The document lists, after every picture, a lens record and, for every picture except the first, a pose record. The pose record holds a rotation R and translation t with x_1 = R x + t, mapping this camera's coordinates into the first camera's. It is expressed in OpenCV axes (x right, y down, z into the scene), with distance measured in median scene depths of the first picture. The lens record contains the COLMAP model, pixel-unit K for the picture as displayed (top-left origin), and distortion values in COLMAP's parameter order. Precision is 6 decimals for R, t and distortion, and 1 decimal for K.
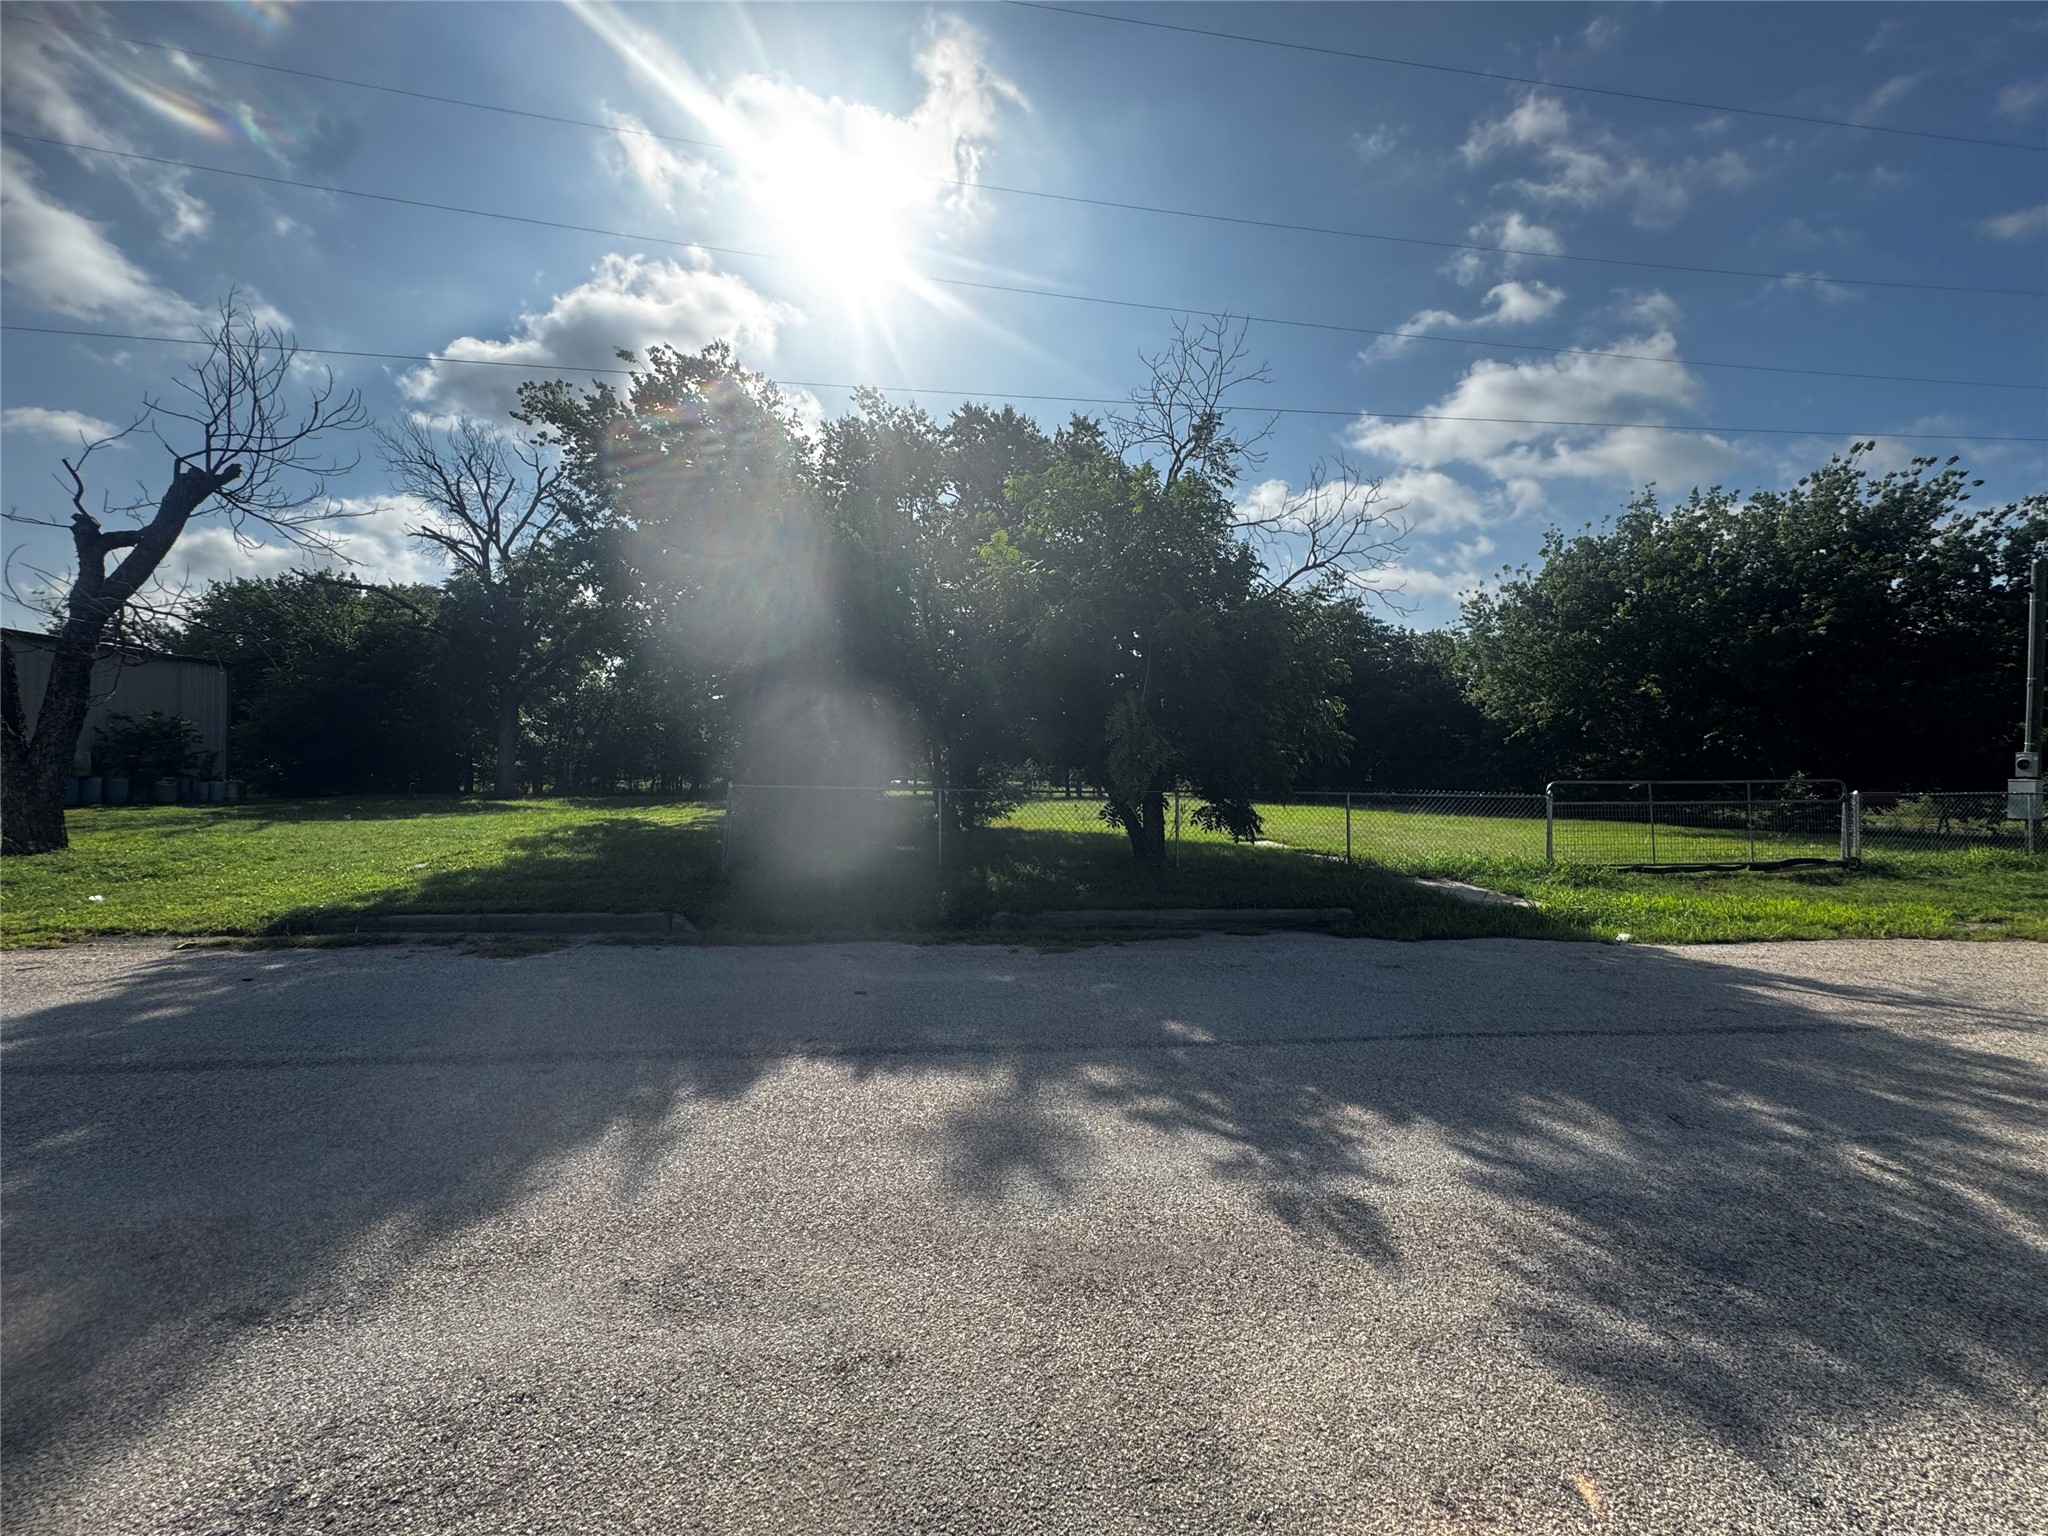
lens RADIAL K [[824.1, 0, 1024.0], [0, 824.1, 768.0], [0, 0, 1]] dist [-0.001326, -0.000070]
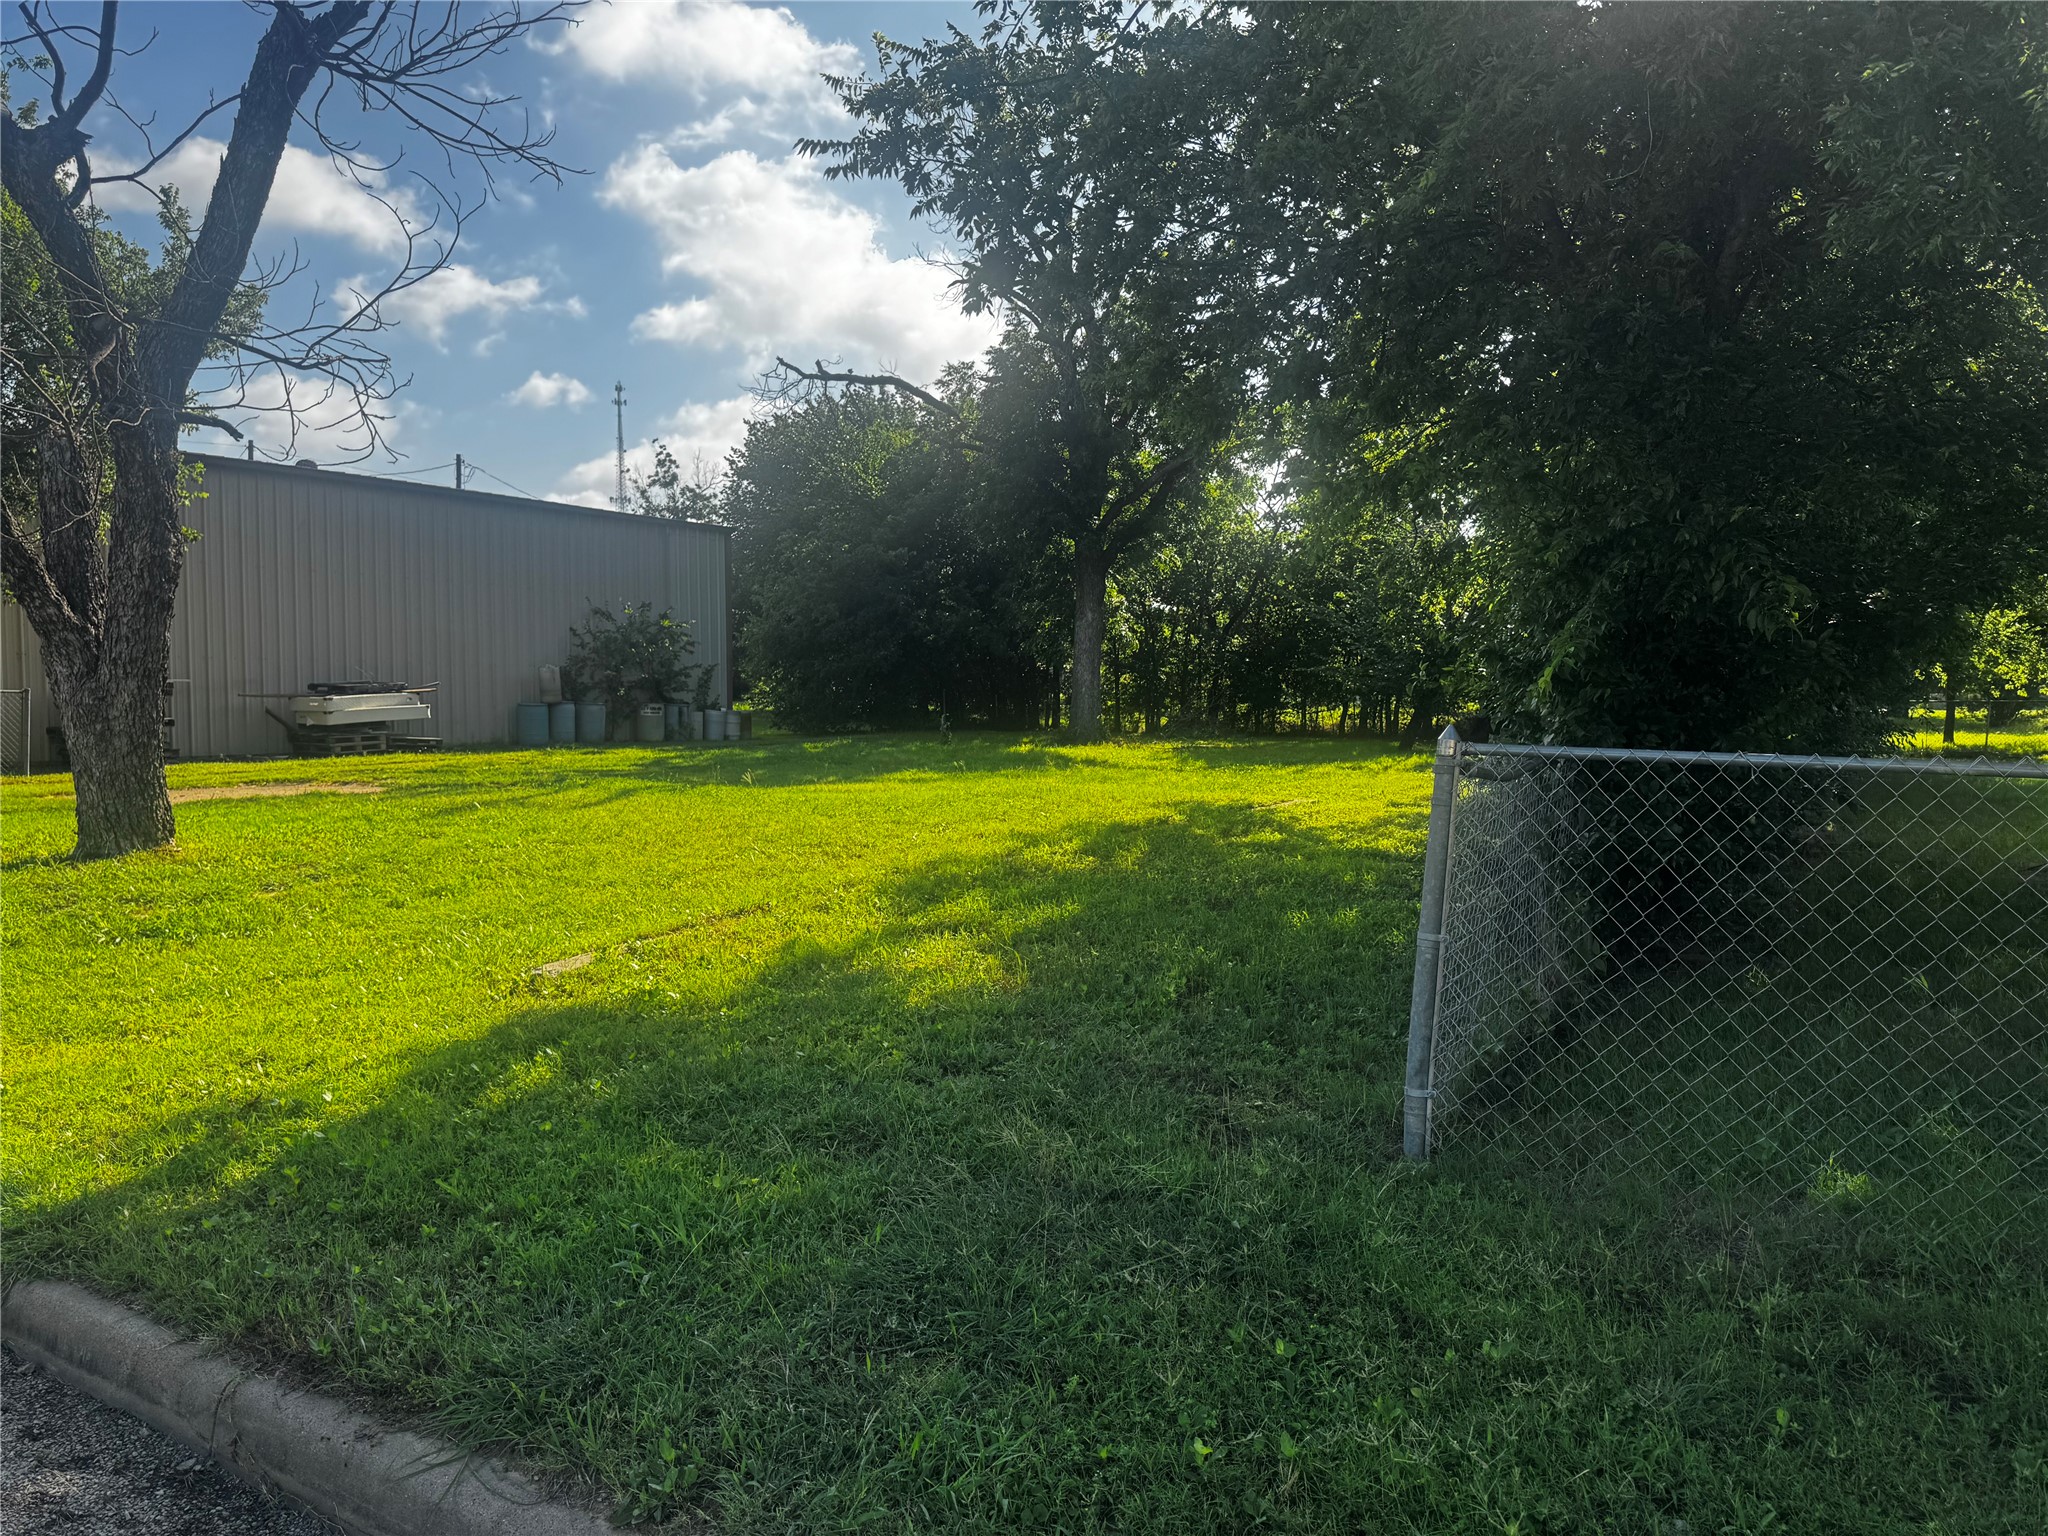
lens RADIAL K [[1411.9, 0, 1016.2], [0, 1411.9, 774.3], [0, 0, 1]] dist [0.050175, -0.071746]
pose [[0.784104, 0.030663, -0.619872, -0.092903], [0.007785, 0.998214, 0.059227, 0.002395], [0.620581, -0.051265, 0.782465, 0.272974]]
